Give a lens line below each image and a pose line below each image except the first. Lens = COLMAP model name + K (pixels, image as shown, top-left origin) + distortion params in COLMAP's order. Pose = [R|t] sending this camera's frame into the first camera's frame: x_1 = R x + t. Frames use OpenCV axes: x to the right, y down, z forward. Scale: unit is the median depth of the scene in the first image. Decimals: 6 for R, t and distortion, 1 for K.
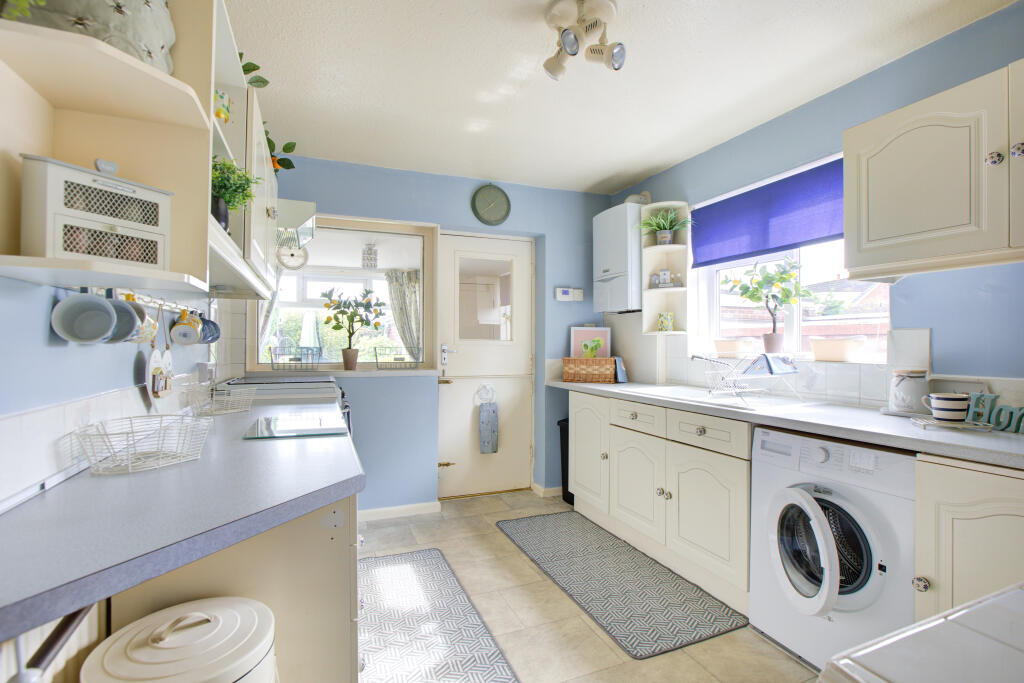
lens RADIAL K [[482.5, 0, 512.0], [0, 482.5, 341.5], [0, 0, 1]] dist [0.001938, -0.000611]
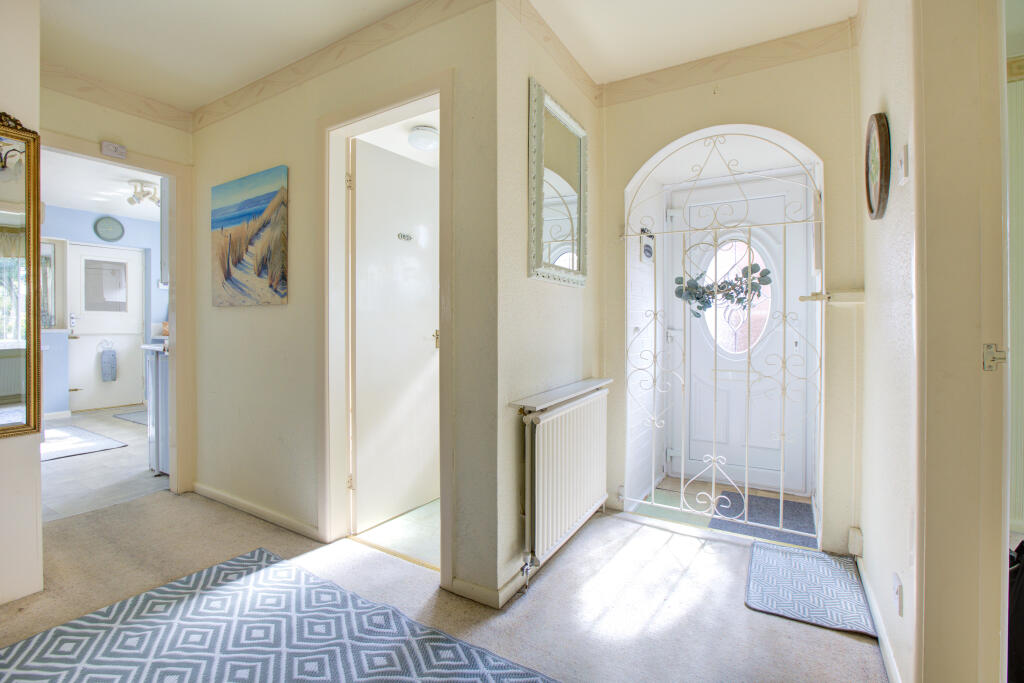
lens RADIAL K [[479.1, 0, 512.7], [0, 479.1, 329.7], [0, 0, 1]] dist [-0.045627, 0.015993]
pose [[0.809437, -0.008240, 0.587149, 0.129932], [-0.006318, 0.999721, 0.022740, 0.013423], [-0.587173, -0.022116, 0.809159, -1.074193]]
